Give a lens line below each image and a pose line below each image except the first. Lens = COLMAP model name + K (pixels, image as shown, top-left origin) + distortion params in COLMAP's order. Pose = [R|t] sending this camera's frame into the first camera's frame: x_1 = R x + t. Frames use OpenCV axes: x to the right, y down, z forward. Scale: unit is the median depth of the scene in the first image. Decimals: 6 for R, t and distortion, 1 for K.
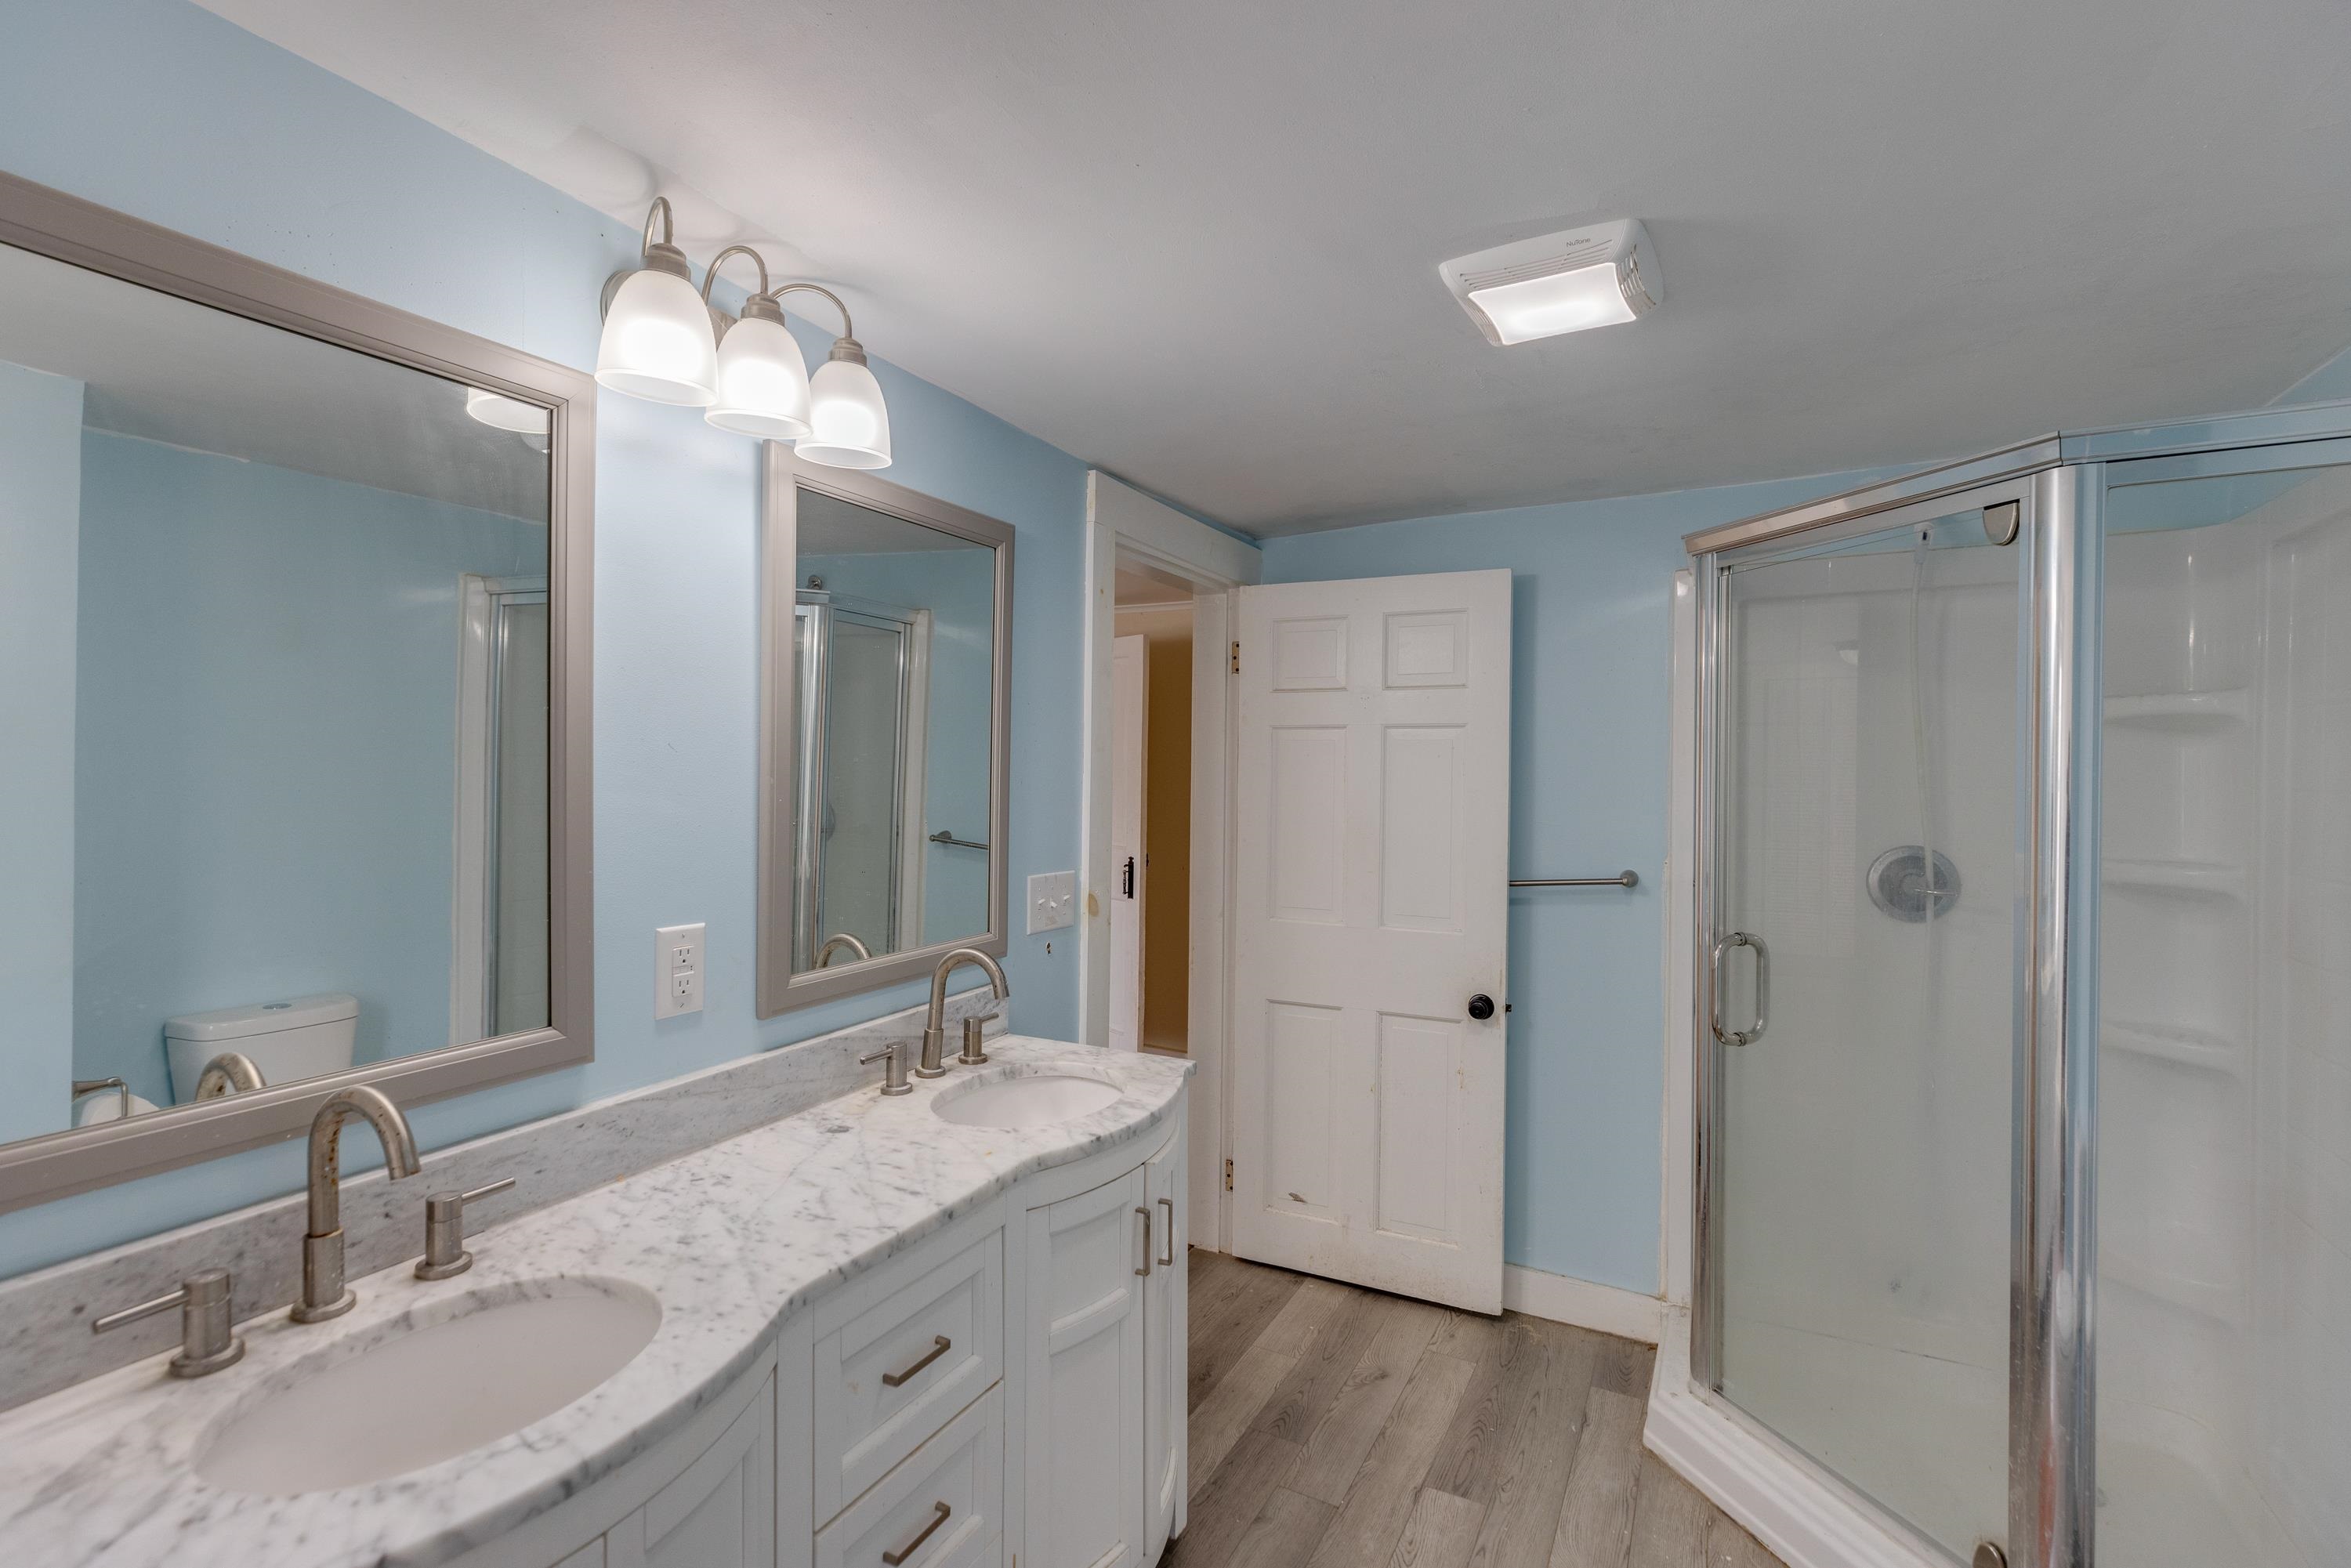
lens RADIAL K [[1093.0, 0, 1166.4], [0, 1093.0, 773.2], [0, 0, 1]] dist [0.001094, 0.000682]
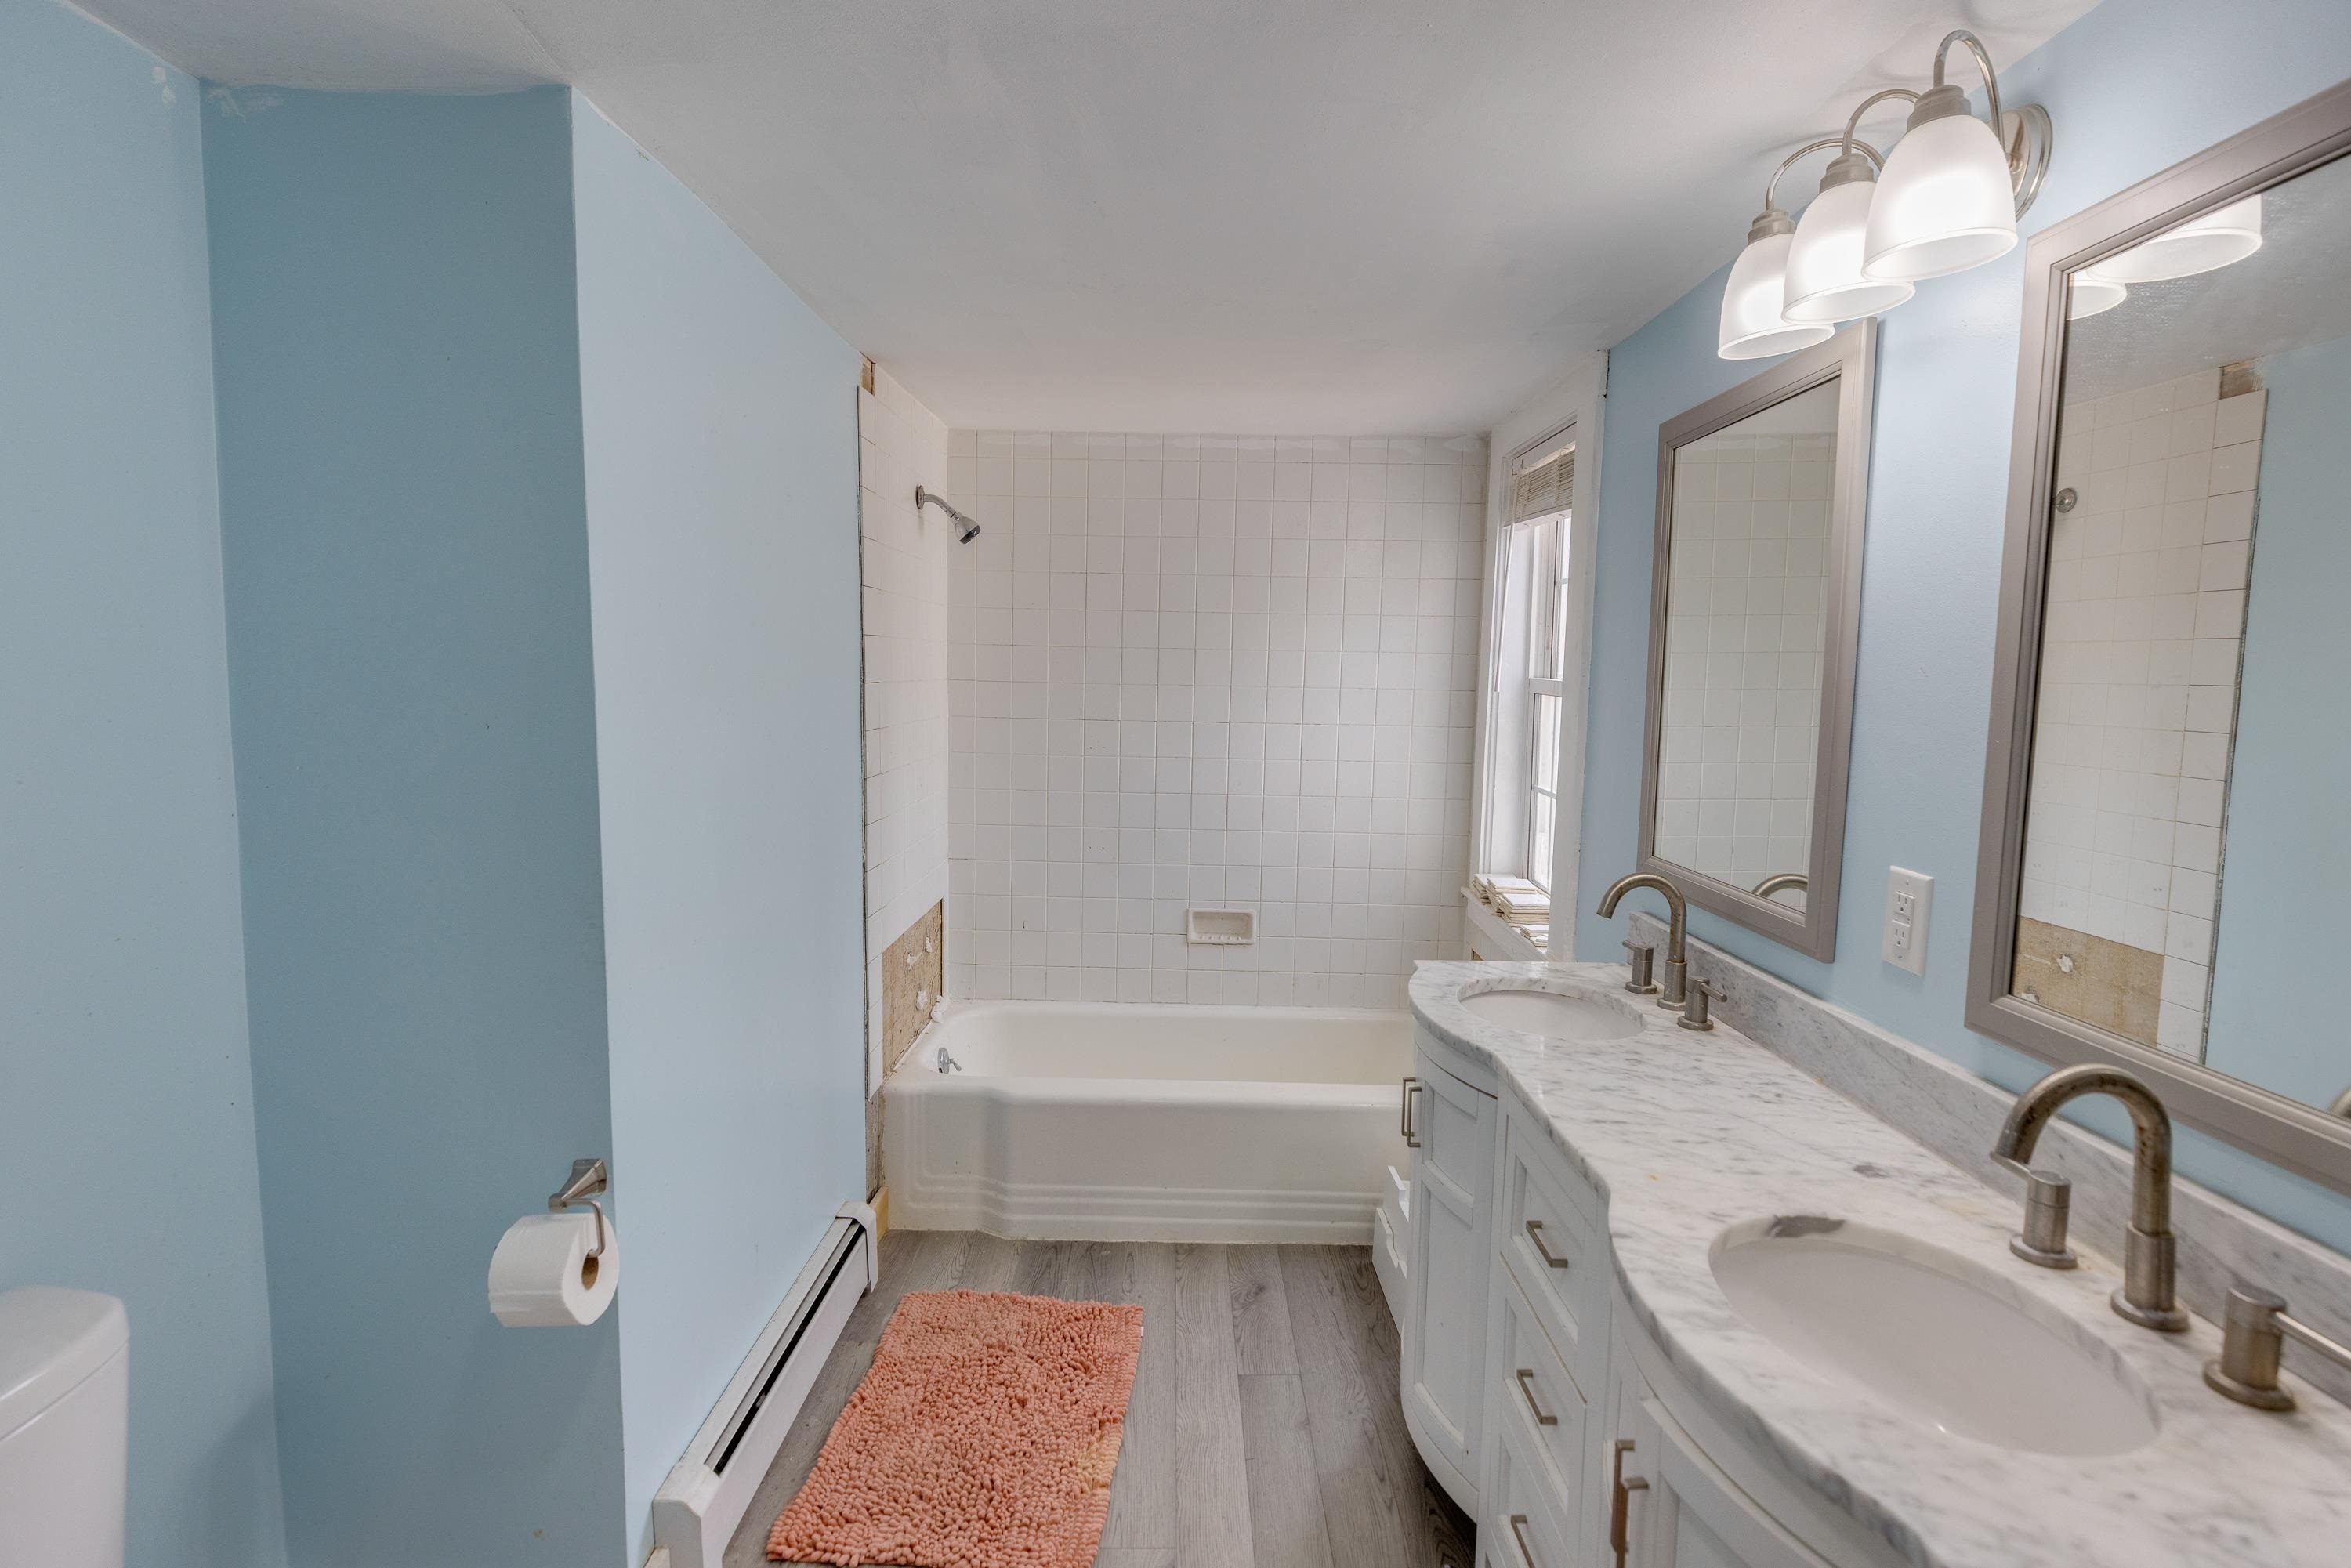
lens RADIAL K [[1093.0, 0, 1171.2], [0, 1093.0, 775.5], [0, 0, 1]] dist [0.001094, 0.000682]
pose [[-0.885327, 0.020916, -0.464498, 0.517855], [-0.027988, 0.994779, 0.098139, -0.009746], [0.464125, 0.099885, -0.880120, 1.532534]]
